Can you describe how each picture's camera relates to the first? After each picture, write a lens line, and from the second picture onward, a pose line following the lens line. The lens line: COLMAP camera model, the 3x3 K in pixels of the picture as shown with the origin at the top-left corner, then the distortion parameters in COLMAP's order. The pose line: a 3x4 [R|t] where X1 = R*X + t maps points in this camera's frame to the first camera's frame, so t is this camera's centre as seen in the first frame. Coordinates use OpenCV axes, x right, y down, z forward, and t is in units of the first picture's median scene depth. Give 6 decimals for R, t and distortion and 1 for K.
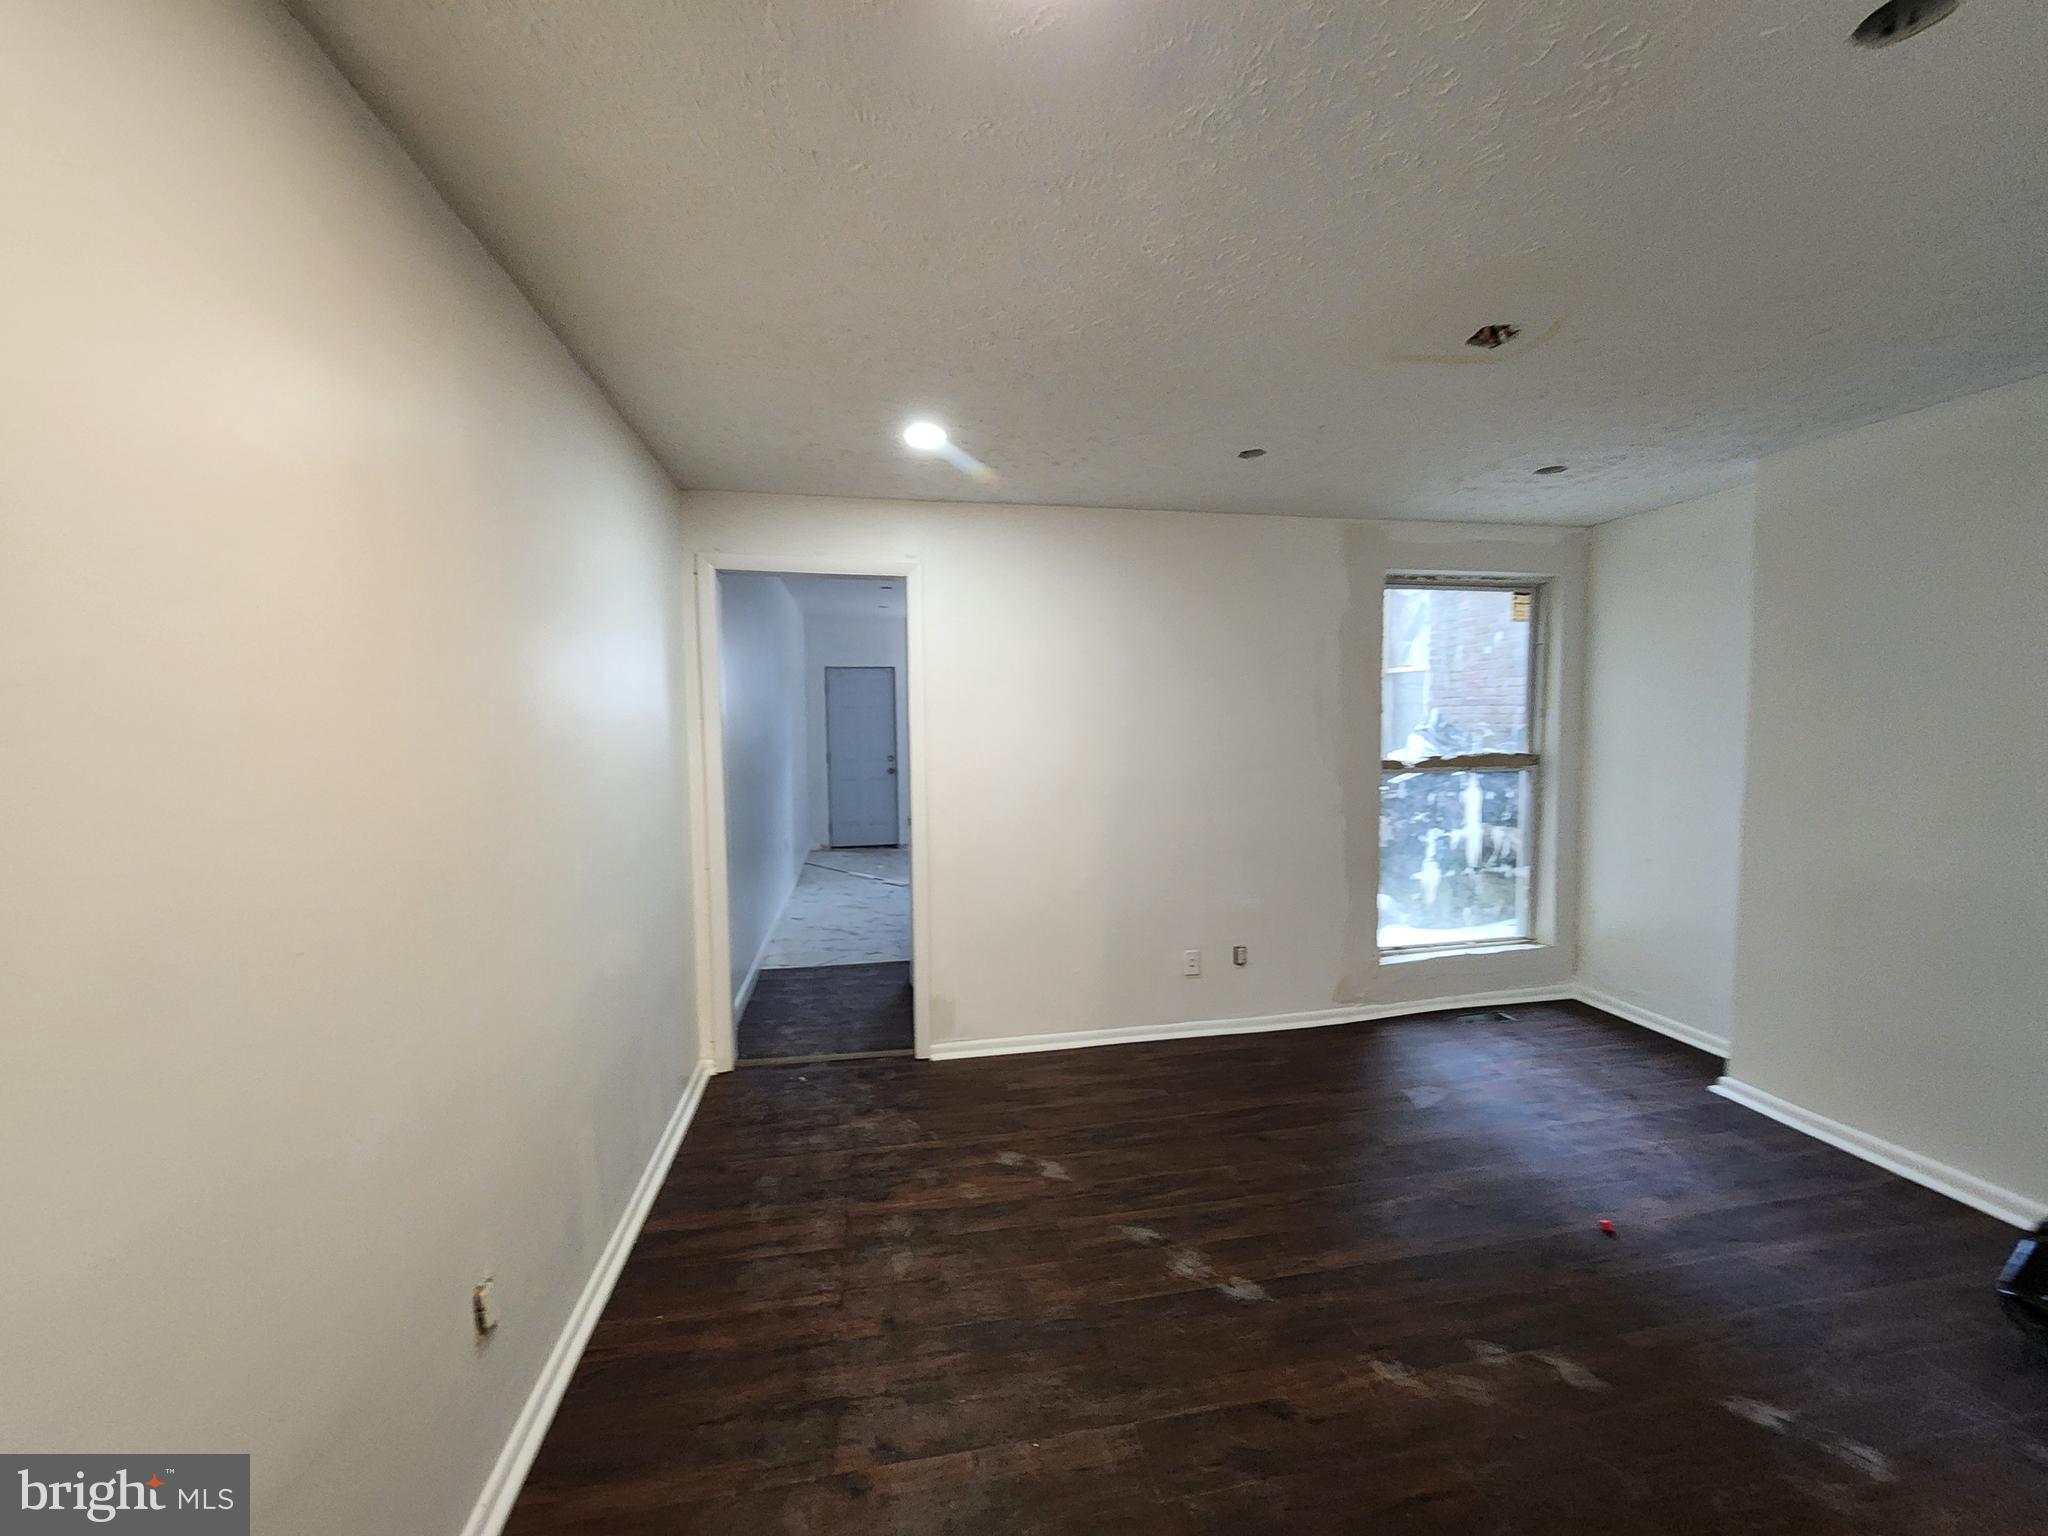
lens RADIAL K [[832.6, 0, 1039.4], [0, 832.6, 774.4], [0, 0, 1]] dist [0.005487, 0.000119]
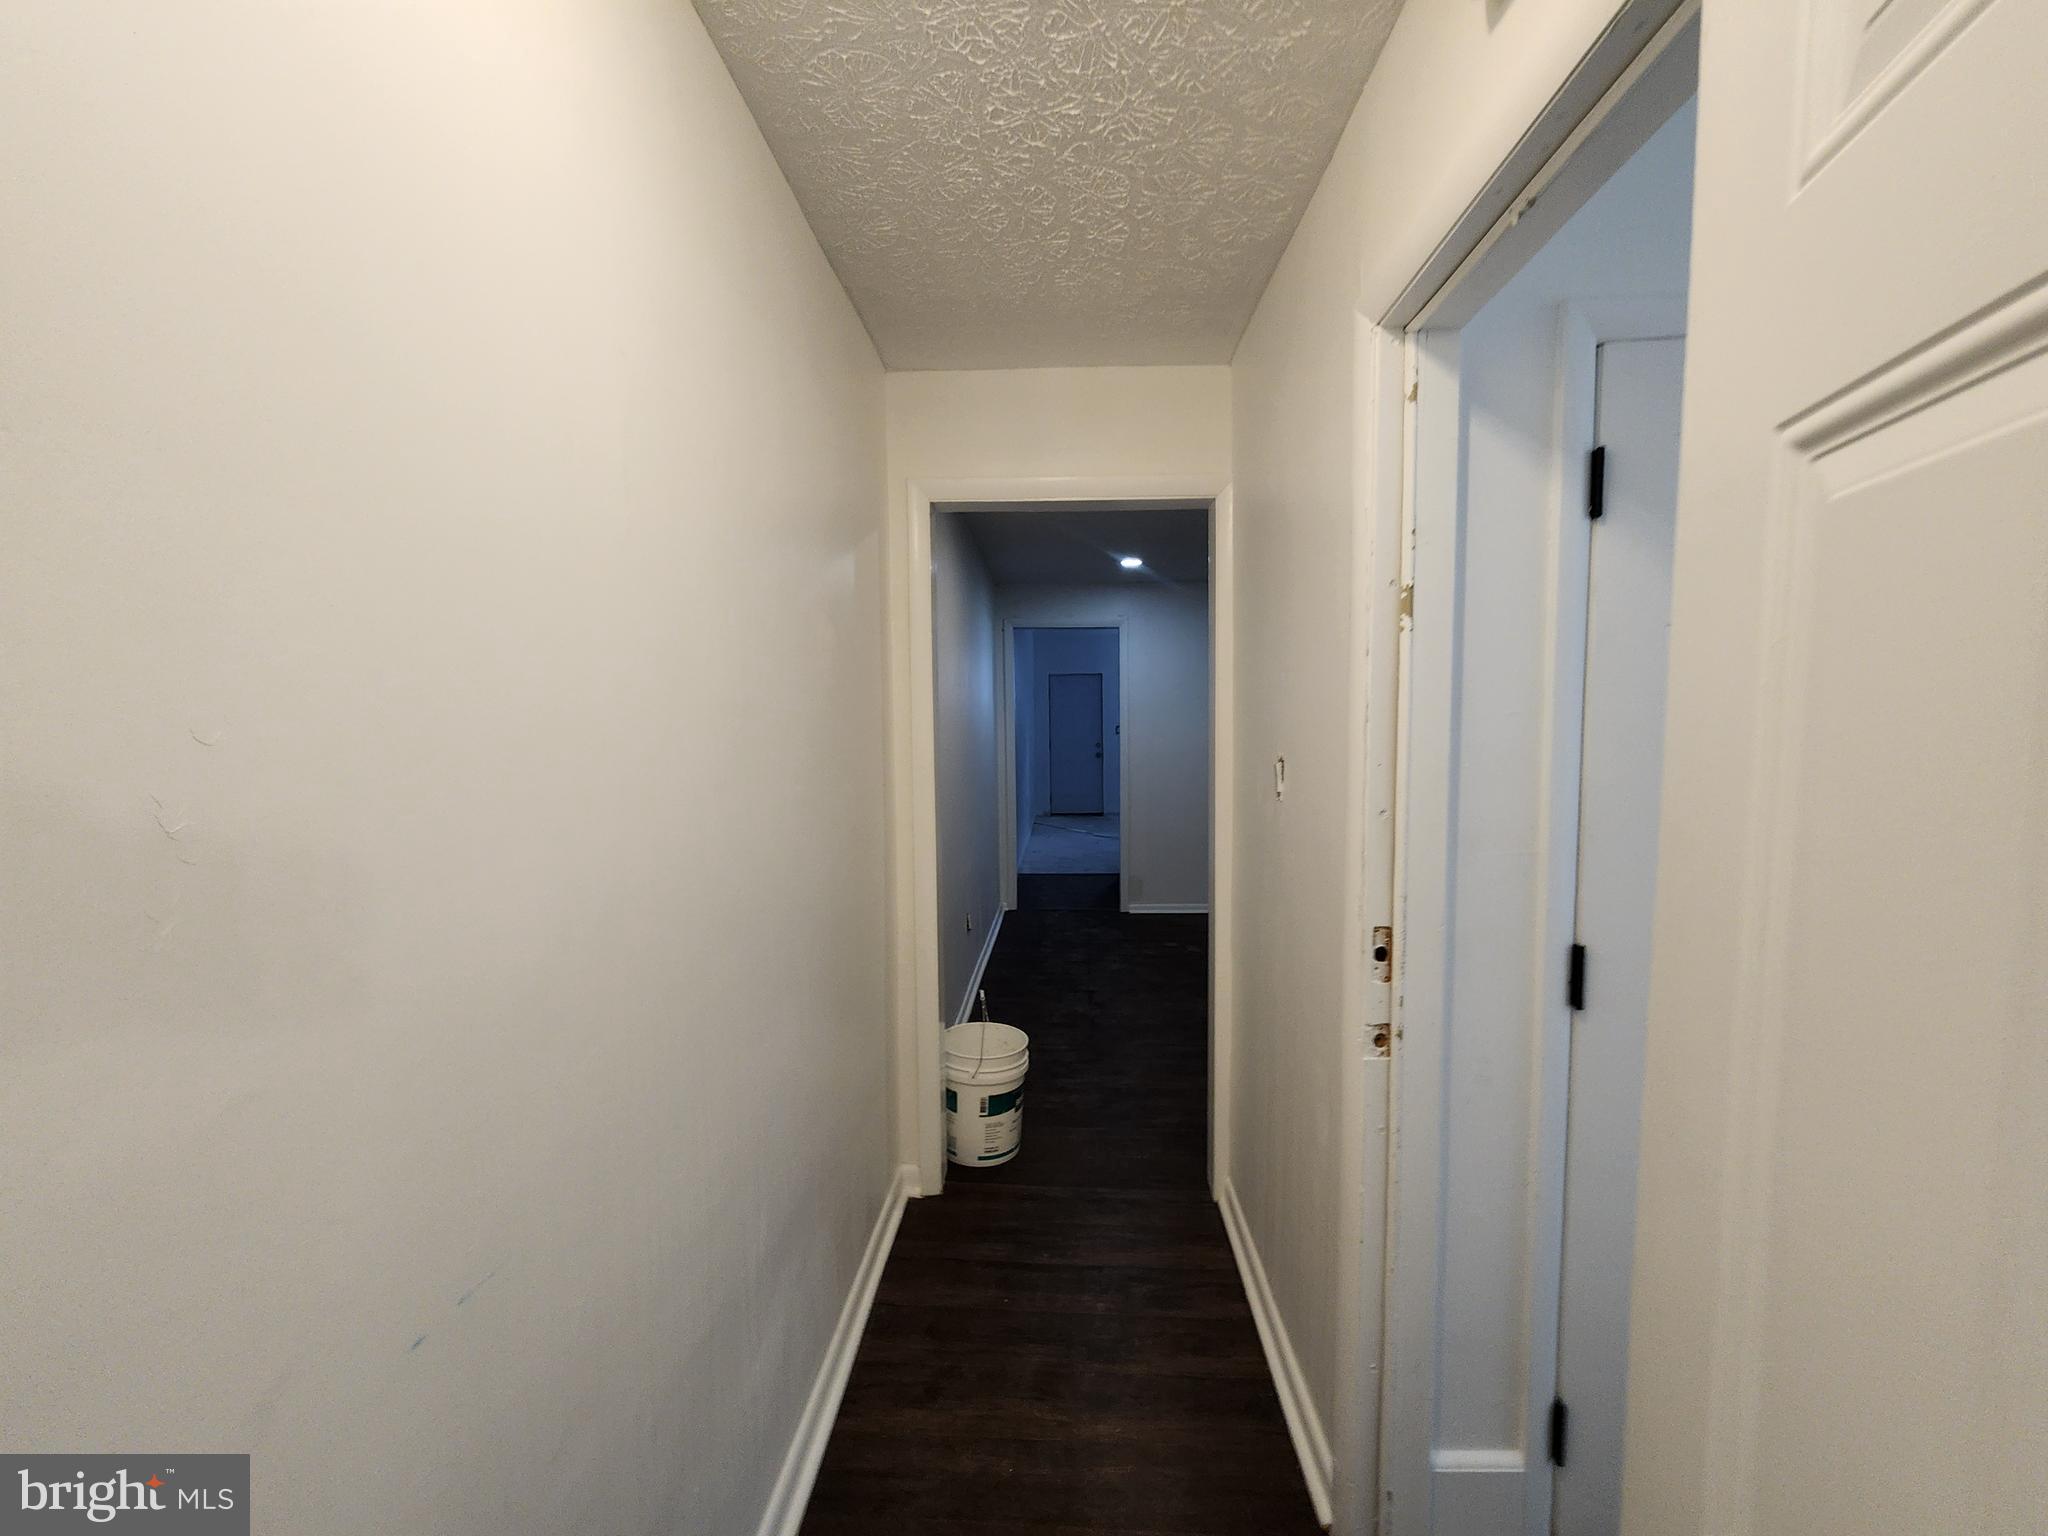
lens RADIAL K [[832.6, 0, 1039.4], [0, 832.6, 774.4], [0, 0, 1]] dist [0.005487, 0.000119]
pose [[0.972443, 0.014579, -0.232685, 0.032466], [-0.014032, 0.999894, 0.004008, 0.022270], [0.232718, -0.000632, 0.972544, -0.268927]]
